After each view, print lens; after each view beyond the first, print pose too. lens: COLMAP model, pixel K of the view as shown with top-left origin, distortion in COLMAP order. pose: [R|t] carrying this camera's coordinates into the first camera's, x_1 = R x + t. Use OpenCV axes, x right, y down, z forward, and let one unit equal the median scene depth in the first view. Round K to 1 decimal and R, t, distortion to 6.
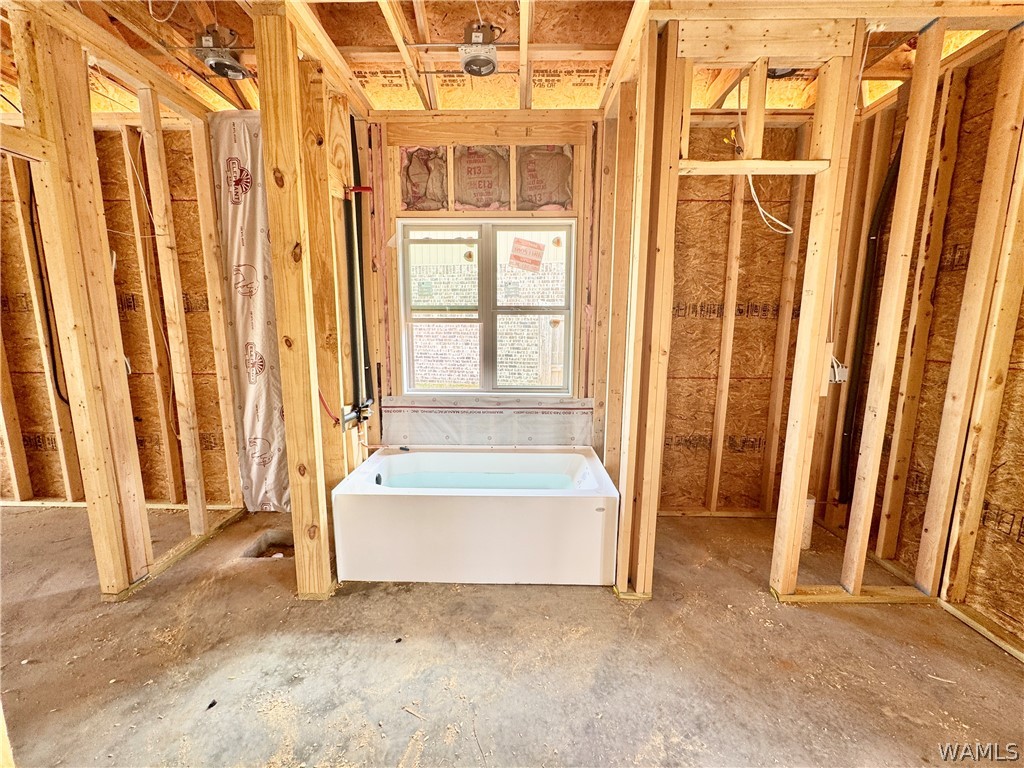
lens RADIAL K [[411.3, 0, 509.6], [0, 411.3, 387.0], [0, 0, 1]] dist [-0.002730, -0.000135]
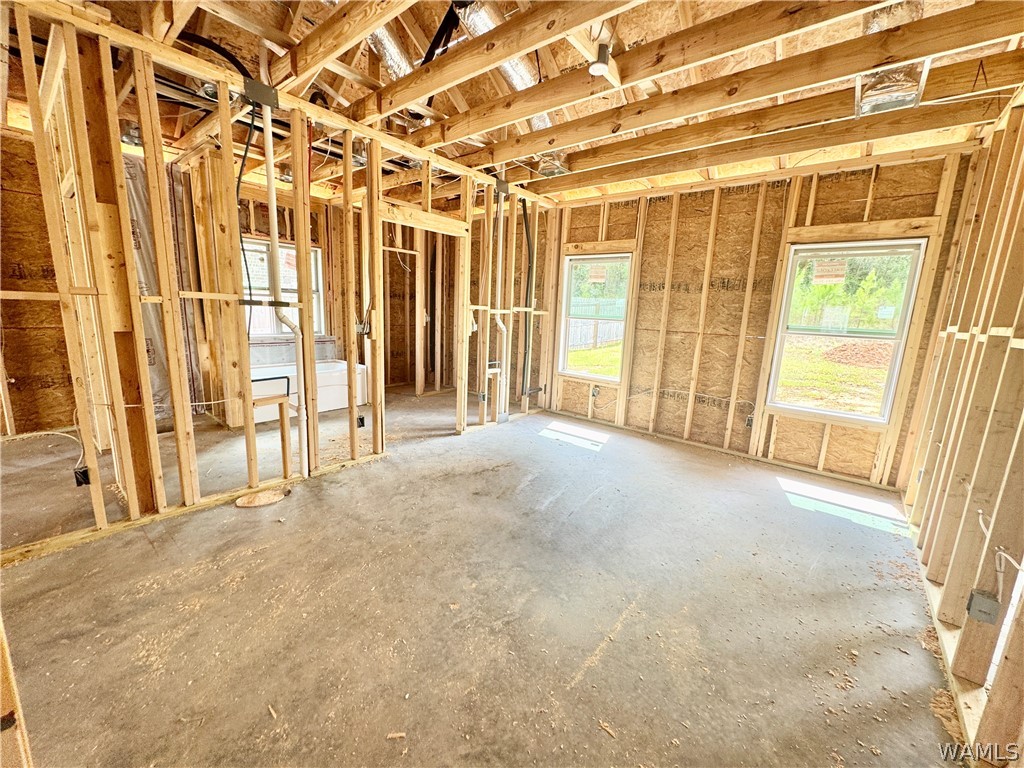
lens RADIAL K [[411.3, 0, 509.6], [0, 411.3, 387.0], [0, 0, 1]] dist [-0.002730, -0.000135]
pose [[0.626192, -0.126354, 0.769362, -0.906598], [0.084419, 0.991967, 0.094203, 0.169824], [-0.775085, 0.005959, 0.631829, -1.033855]]
